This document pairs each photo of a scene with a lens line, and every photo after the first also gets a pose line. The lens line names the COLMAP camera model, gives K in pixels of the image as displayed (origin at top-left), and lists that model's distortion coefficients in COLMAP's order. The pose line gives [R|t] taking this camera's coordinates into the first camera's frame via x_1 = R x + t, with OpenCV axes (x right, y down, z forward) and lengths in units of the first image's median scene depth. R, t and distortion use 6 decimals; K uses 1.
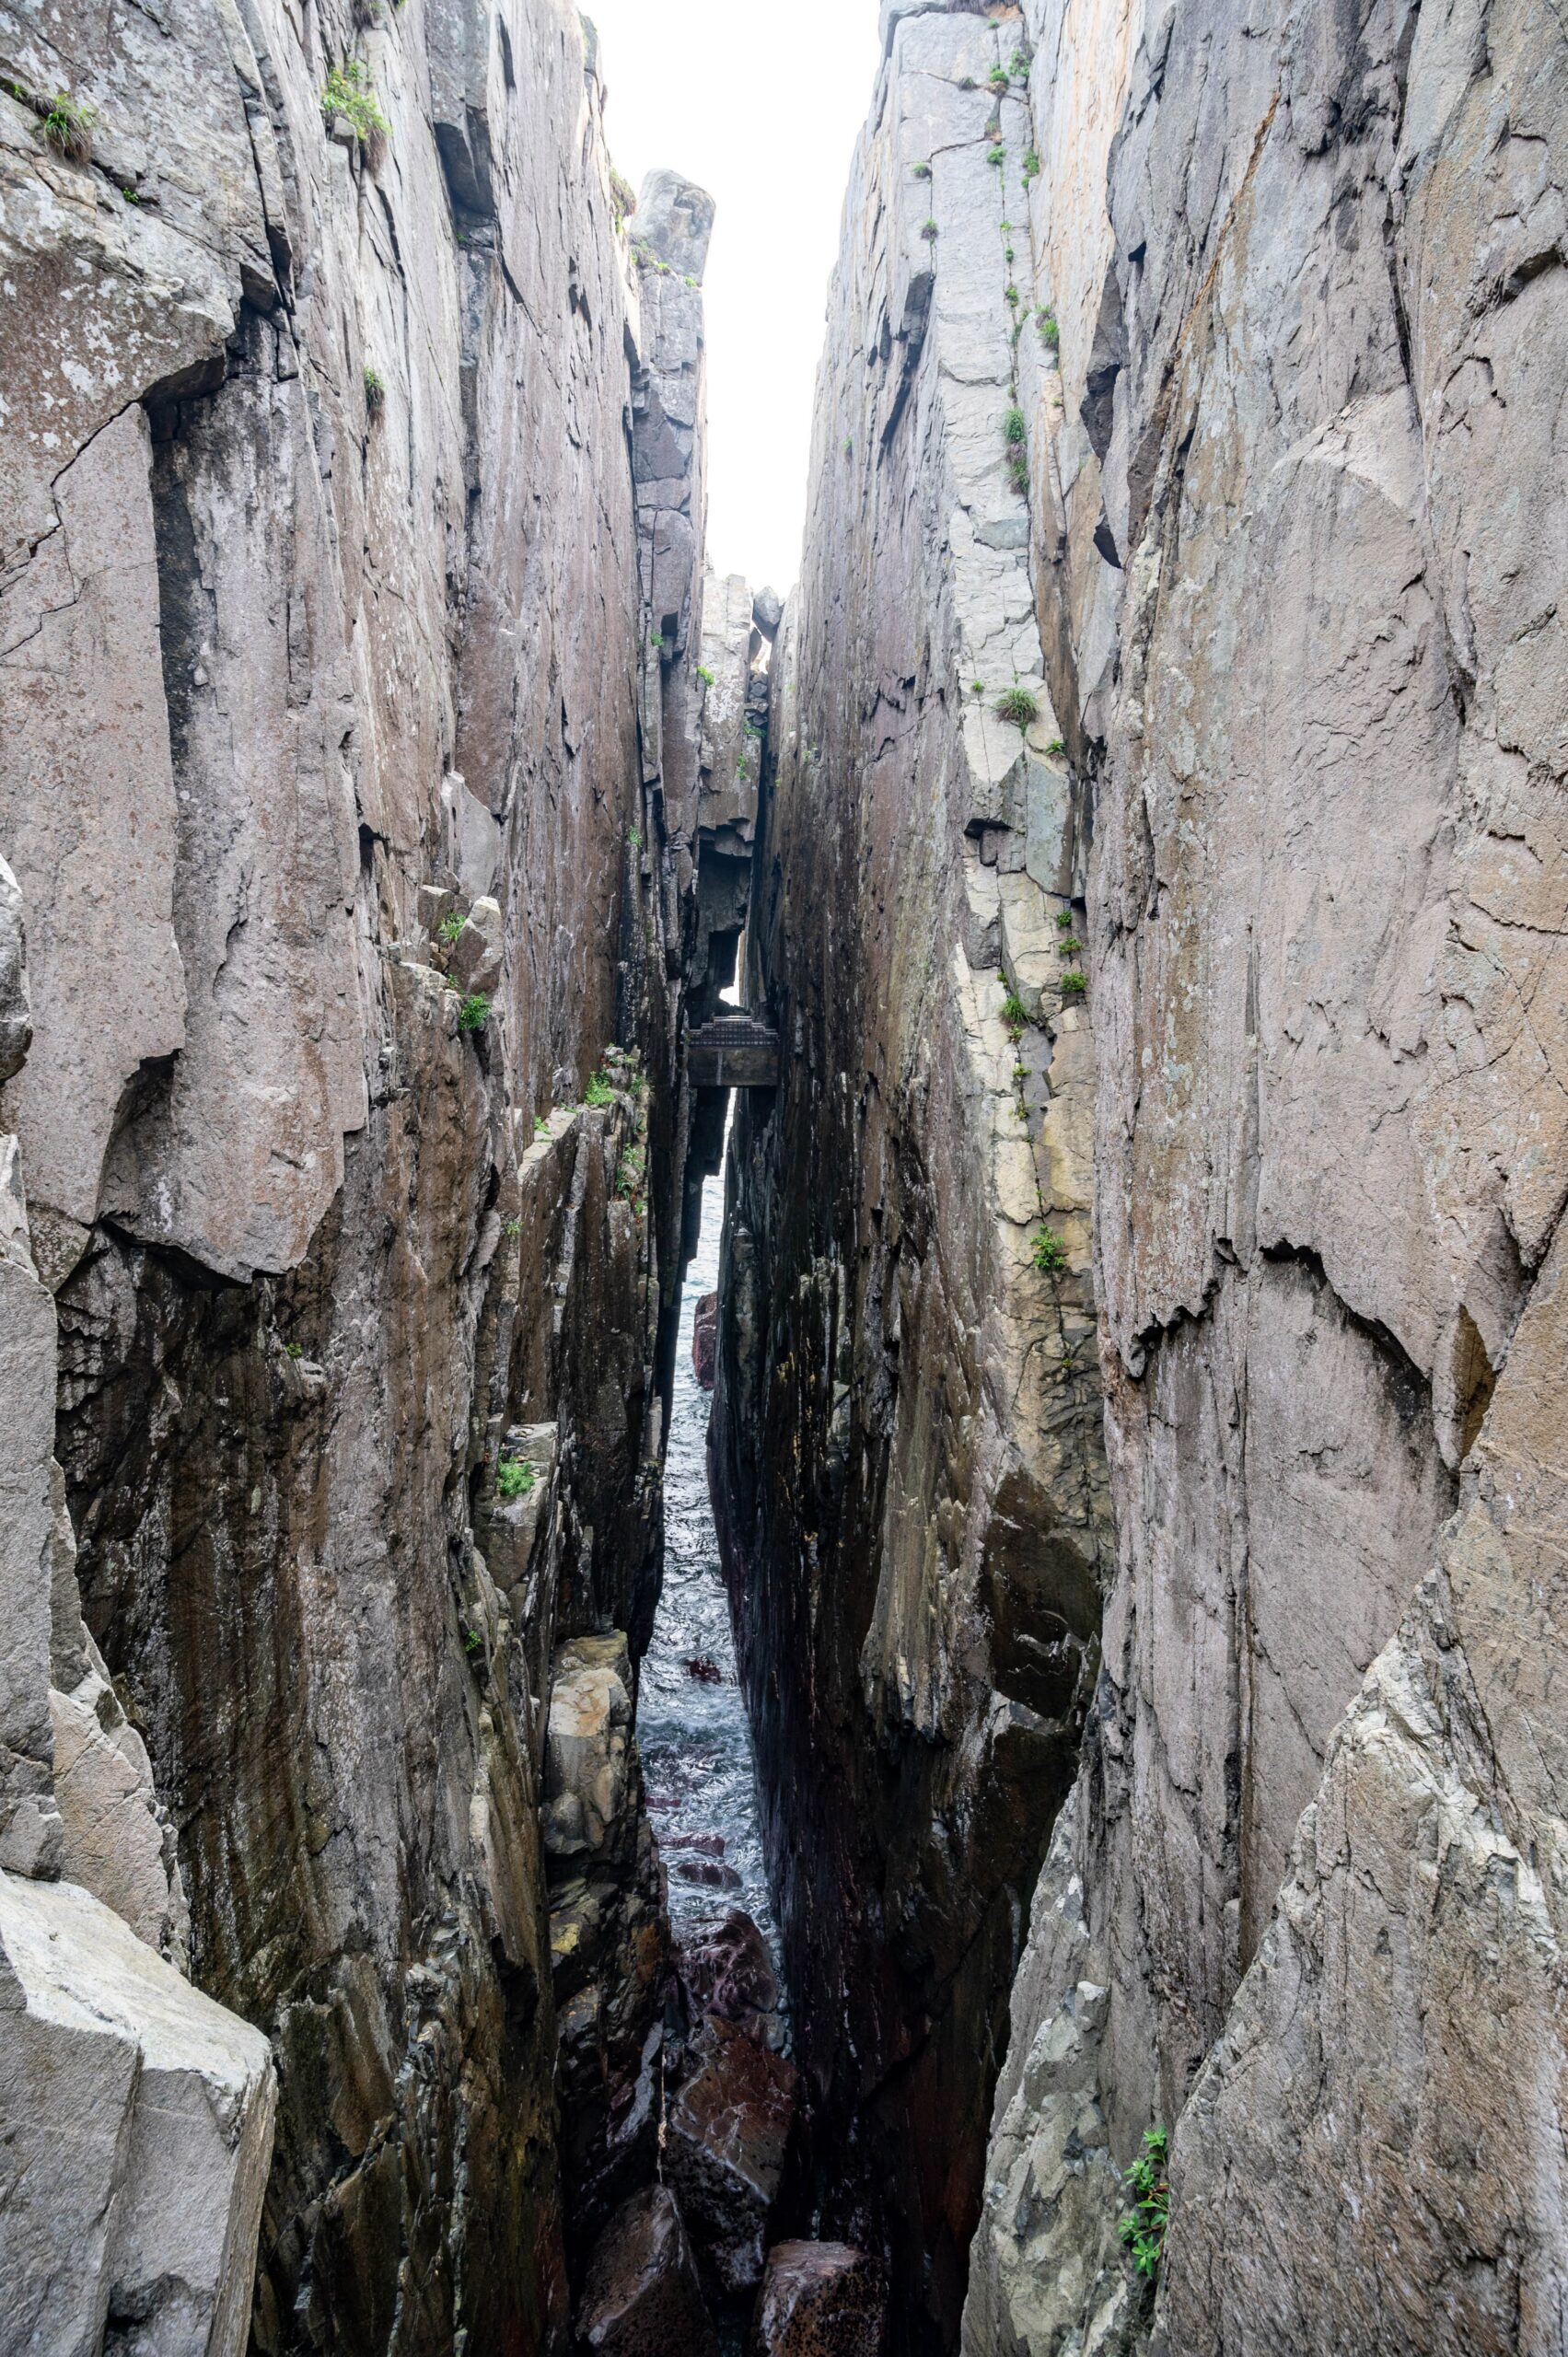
lens RADIAL K [[1545.9, 0, 784.0], [0, 1545.9, 1178.5], [0, 0, 1]] dist [-0.004090, -0.000683]
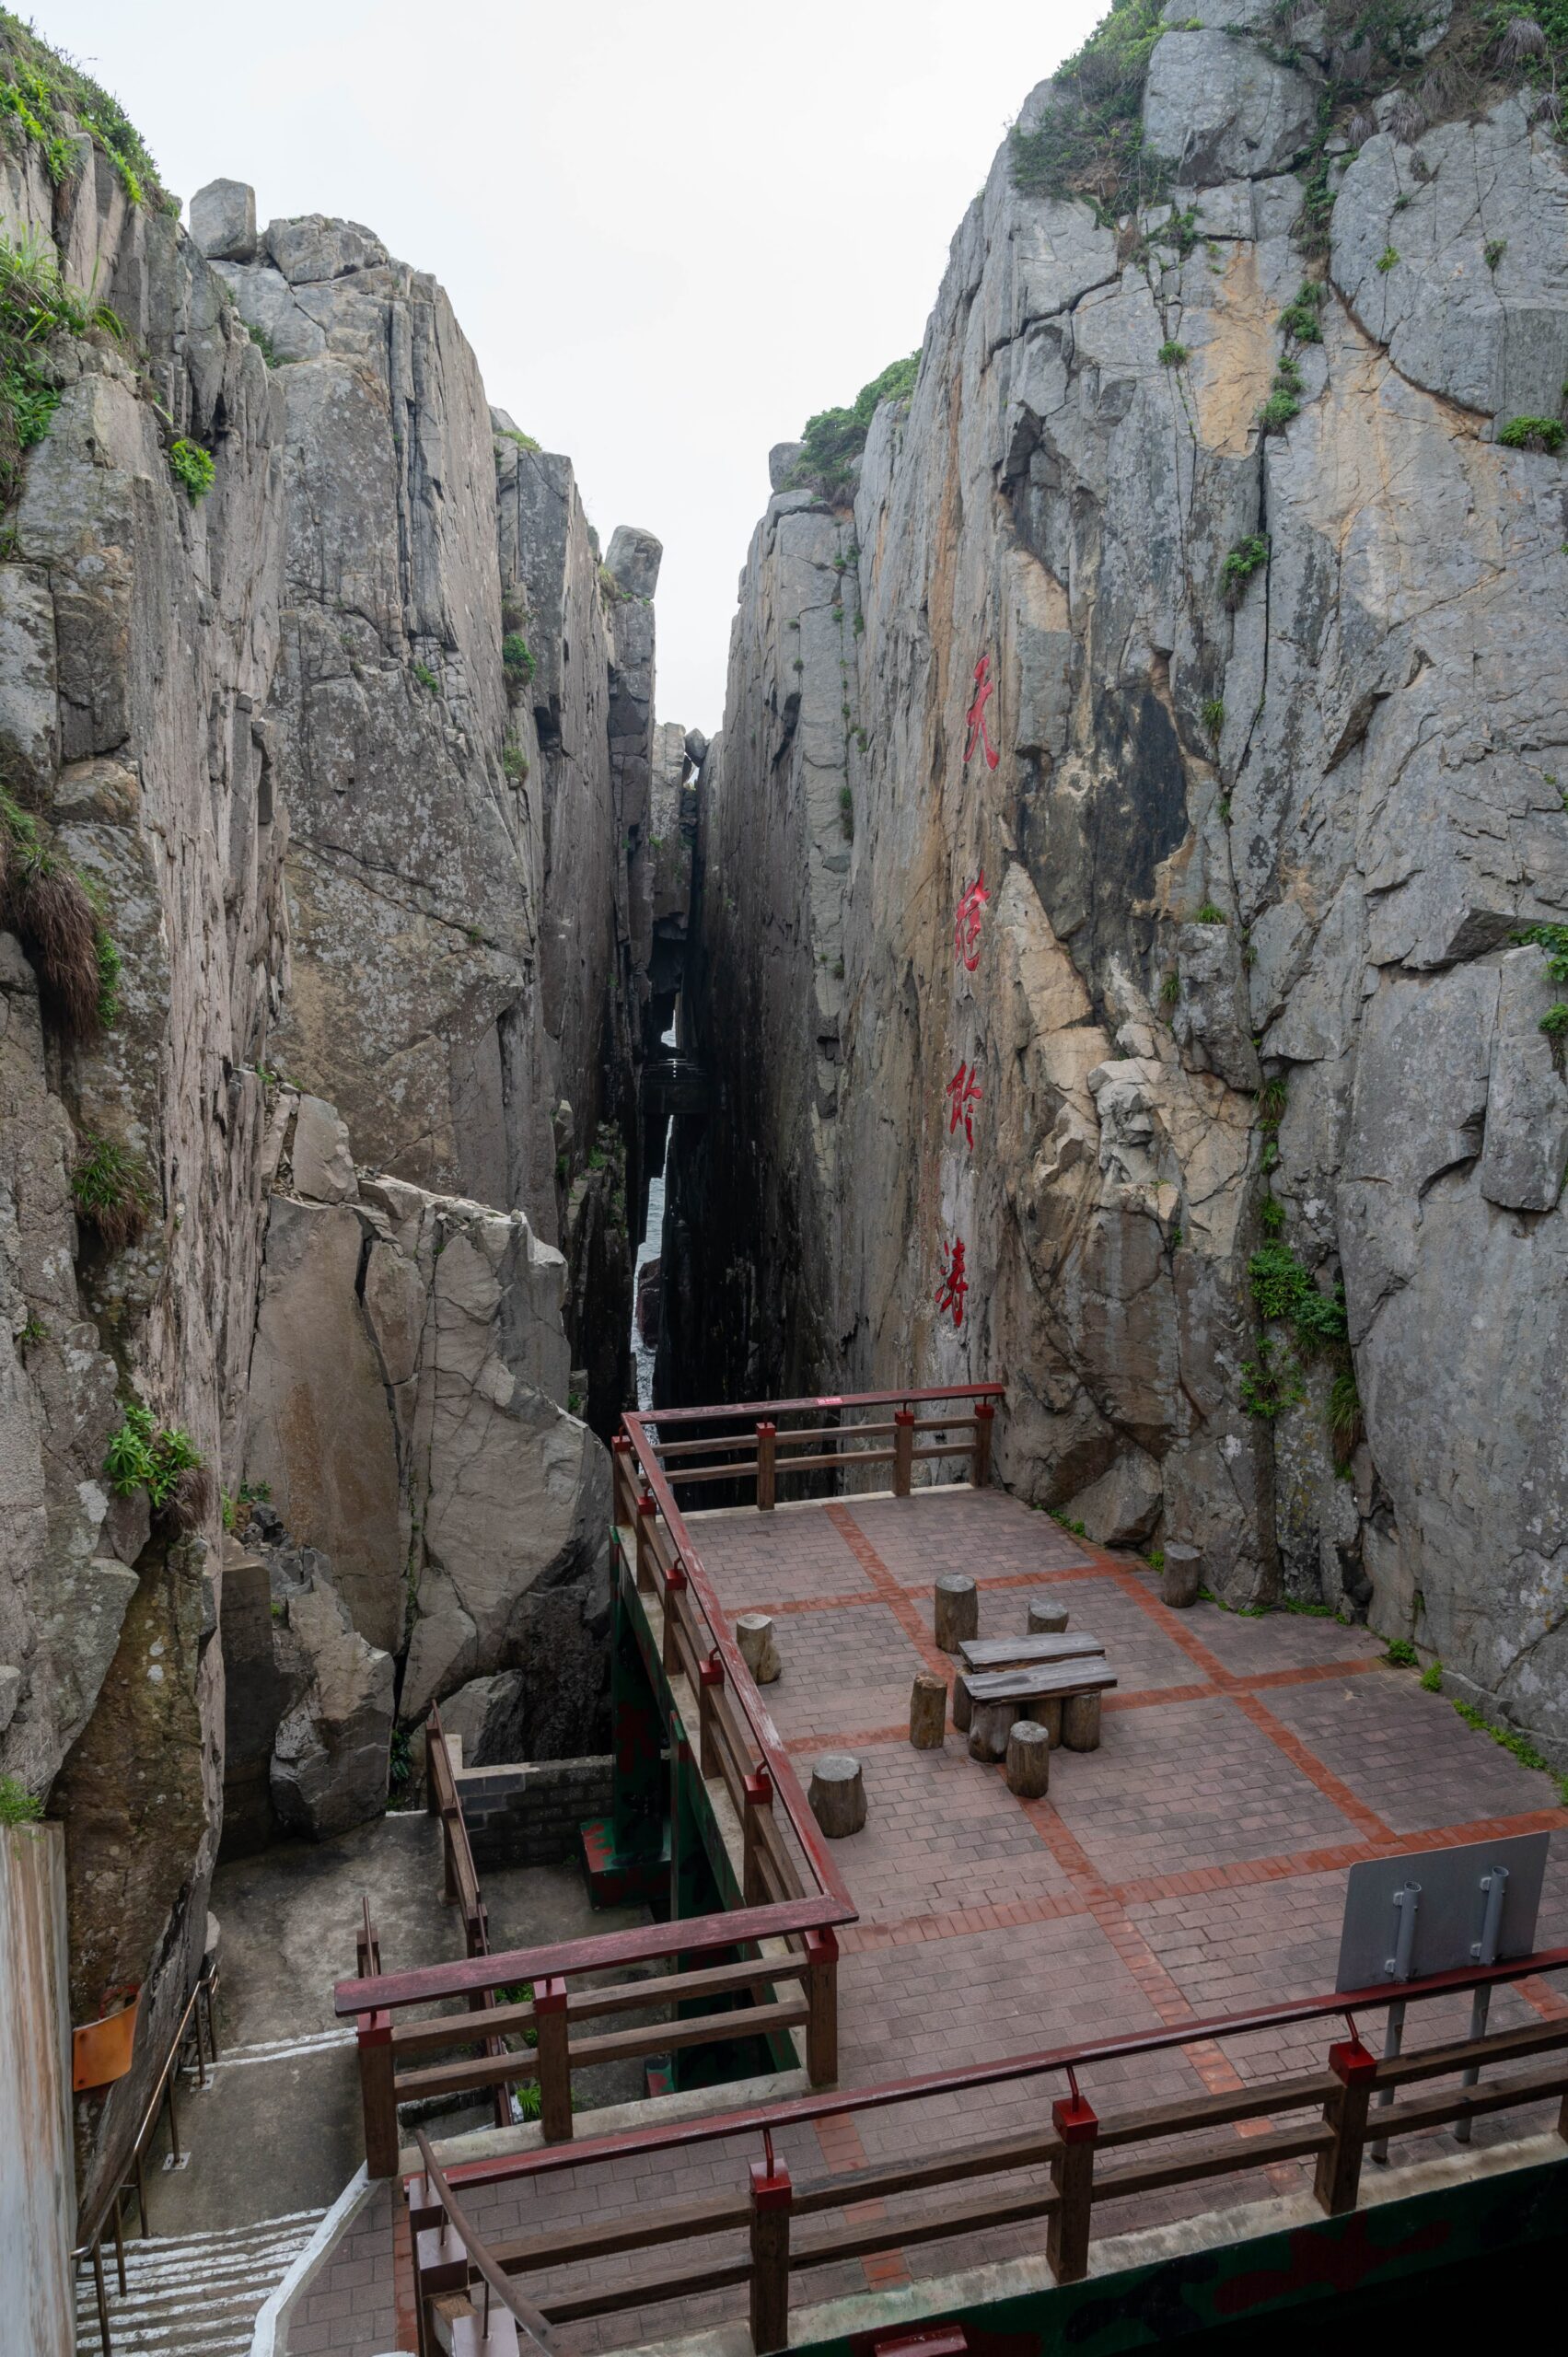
lens RADIAL K [[1577.3, 0, 784.0], [0, 1577.3, 1178.5], [0, 0, 1]] dist [0.003659, 0.000349]
pose [[0.998765, -0.009103, 0.048846, -0.008762], [0.007169, 0.999189, 0.039613, -0.098952], [-0.049167, -0.039214, 0.998020, -0.606581]]
